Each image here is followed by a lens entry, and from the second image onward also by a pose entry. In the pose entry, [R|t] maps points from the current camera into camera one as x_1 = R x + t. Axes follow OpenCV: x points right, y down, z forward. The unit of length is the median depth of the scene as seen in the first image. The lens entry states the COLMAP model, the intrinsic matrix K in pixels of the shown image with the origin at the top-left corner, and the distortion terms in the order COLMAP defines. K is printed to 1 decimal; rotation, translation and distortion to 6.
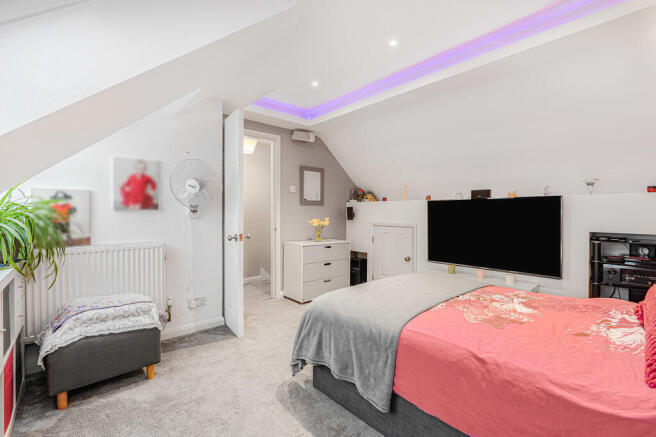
lens RADIAL K [[292.1, 0, 329.5], [0, 292.1, 217.3], [0, 0, 1]] dist [-0.000249, -0.001332]
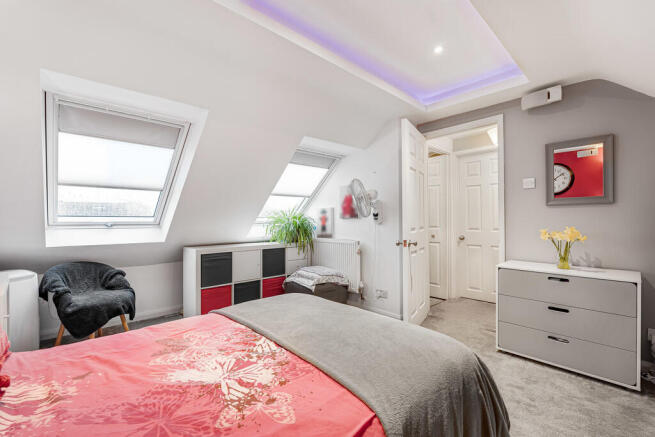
lens RADIAL K [[291.7, 0, 329.0], [0, 291.7, 219.0], [0, 0, 1]] dist [-0.000249, -0.001332]
pose [[0.015692, -0.007109, -0.999852, 0.973518], [-0.009217, 0.999931, -0.007254, -0.010319], [0.999834, 0.009330, 0.015625, 0.967150]]
